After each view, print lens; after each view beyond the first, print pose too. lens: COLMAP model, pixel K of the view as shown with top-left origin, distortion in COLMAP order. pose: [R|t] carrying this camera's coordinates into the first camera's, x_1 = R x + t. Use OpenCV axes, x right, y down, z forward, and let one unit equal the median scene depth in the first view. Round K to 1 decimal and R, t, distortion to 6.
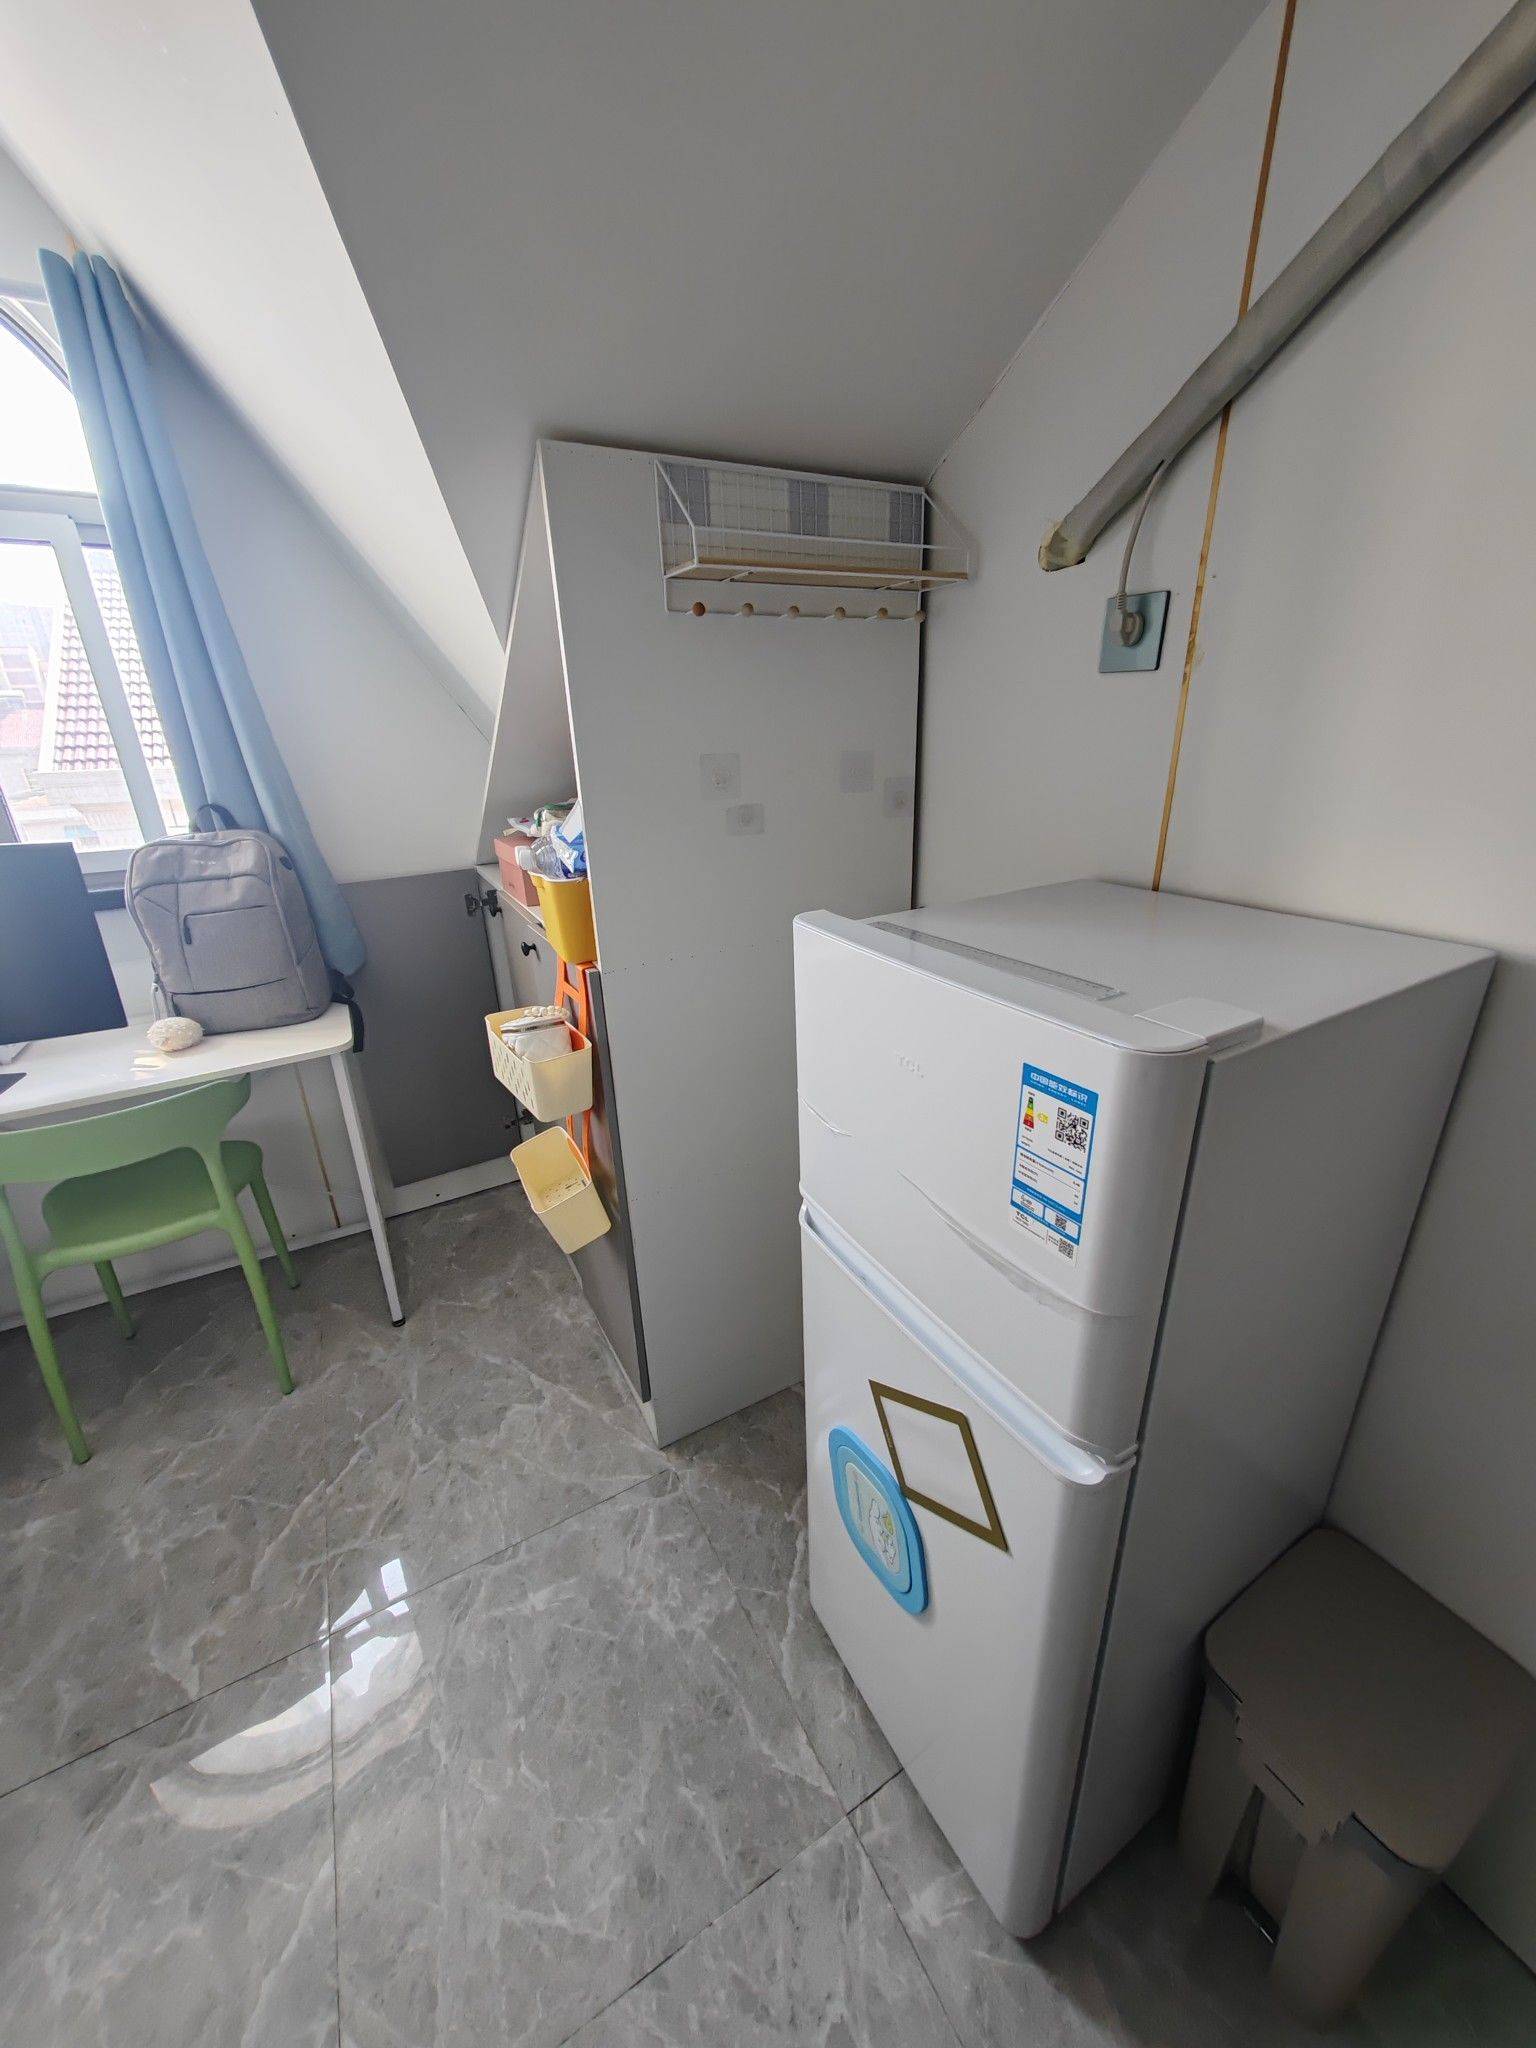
lens RADIAL K [[774.5, 0, 768.0], [0, 774.5, 1024.0], [0, 0, 1]] dist [0.007387, -0.000084]
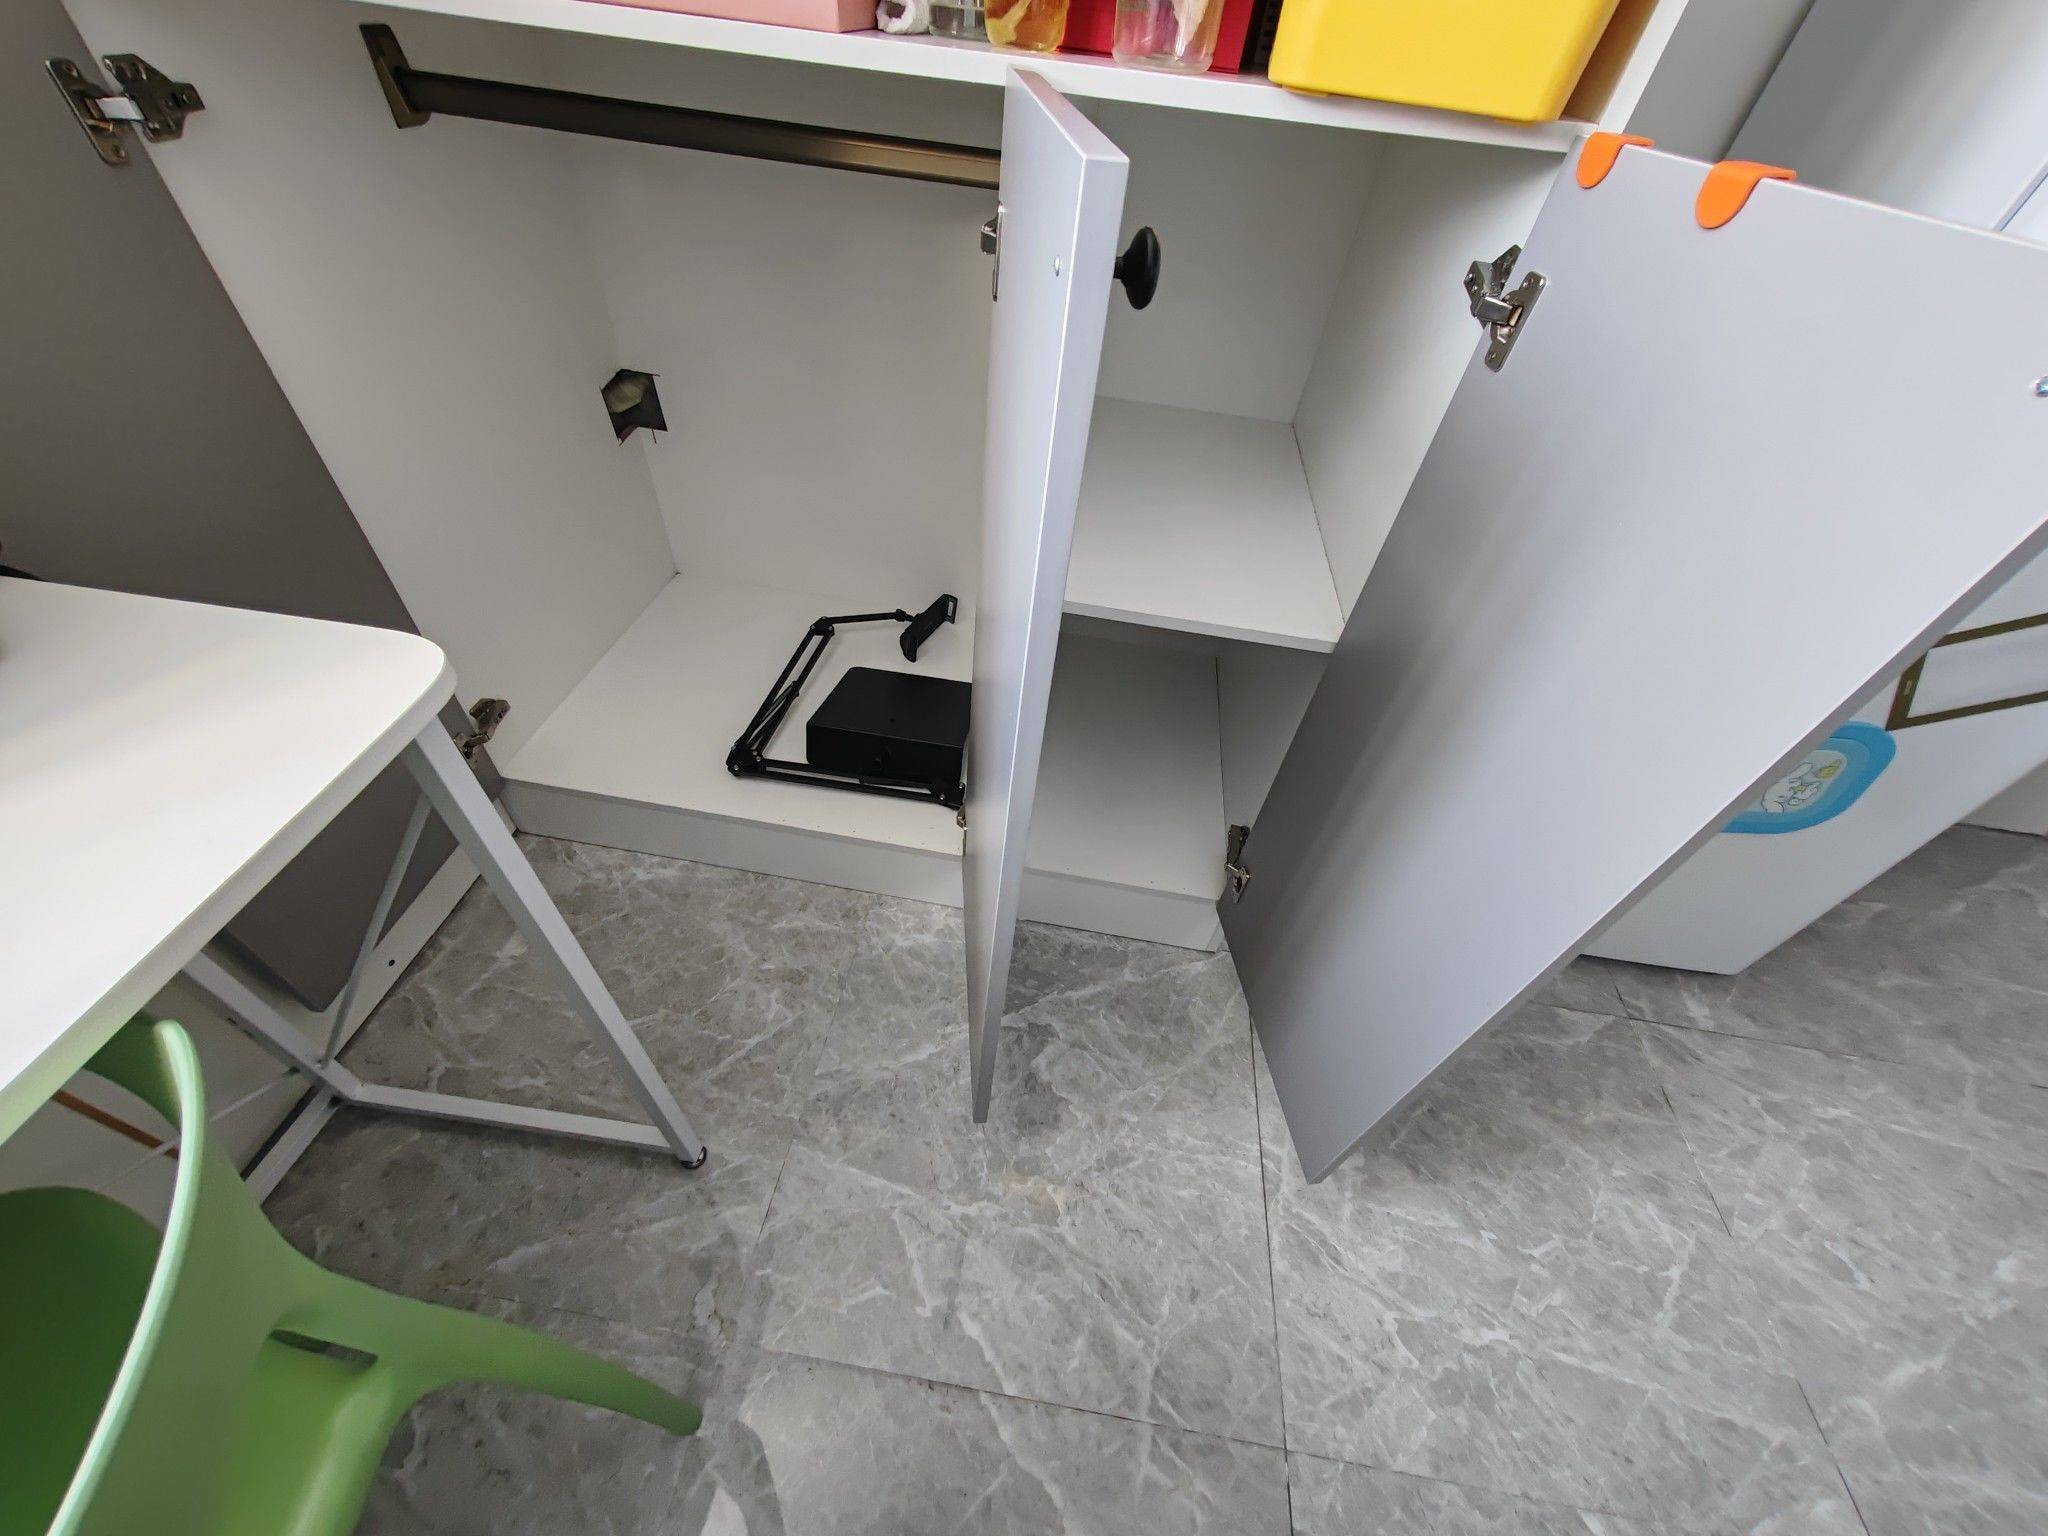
lens RADIAL K [[774.5, 0, 1024.0], [0, 774.5, 768.0], [0, 0, 1]] dist [0.007387, -0.000084]
pose [[0.599925, -0.506940, 0.618953, -0.902919], [0.192584, 0.842391, 0.503278, -0.059165], [-0.776532, -0.182728, 0.603000, 0.991612]]
